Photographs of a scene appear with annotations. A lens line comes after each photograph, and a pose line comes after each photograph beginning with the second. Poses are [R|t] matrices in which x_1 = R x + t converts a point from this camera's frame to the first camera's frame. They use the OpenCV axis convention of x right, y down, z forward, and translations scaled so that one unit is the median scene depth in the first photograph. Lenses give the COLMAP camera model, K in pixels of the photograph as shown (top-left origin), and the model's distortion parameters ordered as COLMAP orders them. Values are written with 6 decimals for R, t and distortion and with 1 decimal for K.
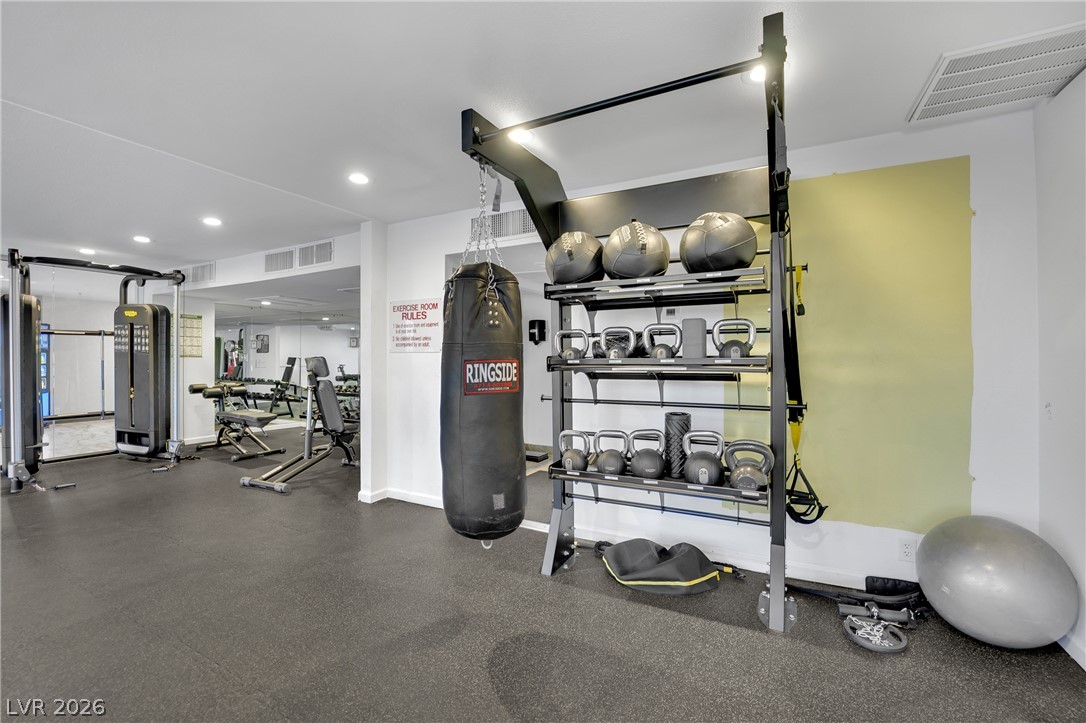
lens RADIAL K [[457.3, 0, 543.0], [0, 457.3, 361.5], [0, 0, 1]] dist [-0.044243, 0.000334]
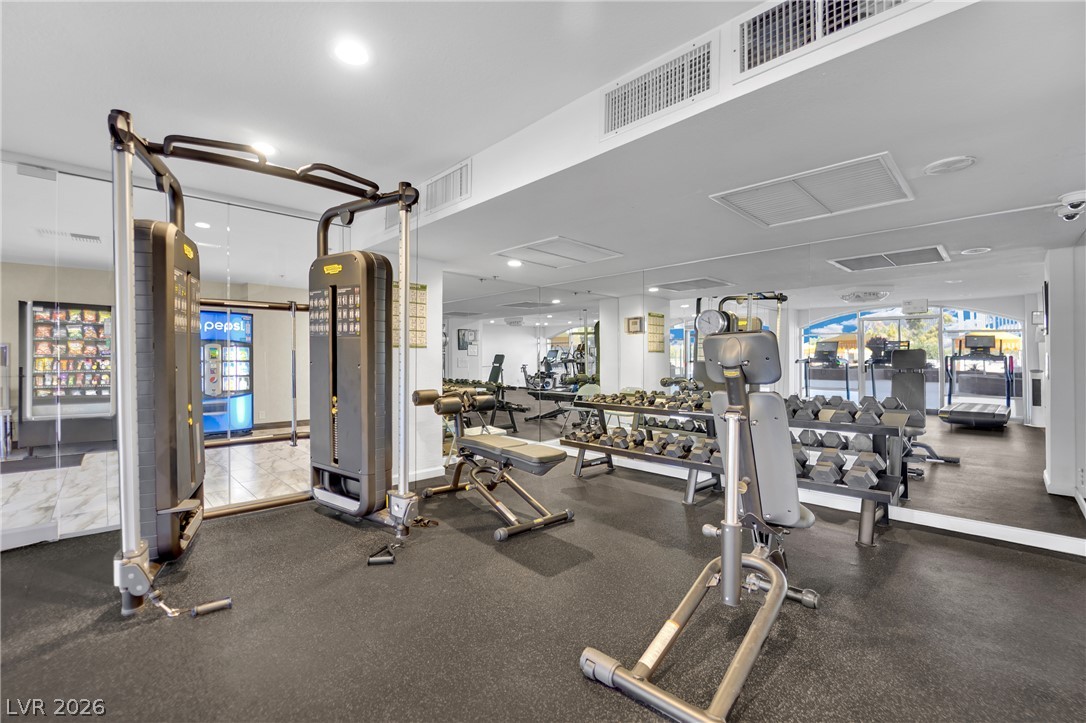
lens RADIAL K [[457.3, 0, 543.0], [0, 457.3, 361.5], [0, 0, 1]] dist [-0.044243, 0.000334]
pose [[0.948898, -0.000594, -0.315582, -0.479052], [-0.000186, 0.999997, -0.002442, 0.014332], [0.315583, 0.002376, 0.948895, 0.513315]]
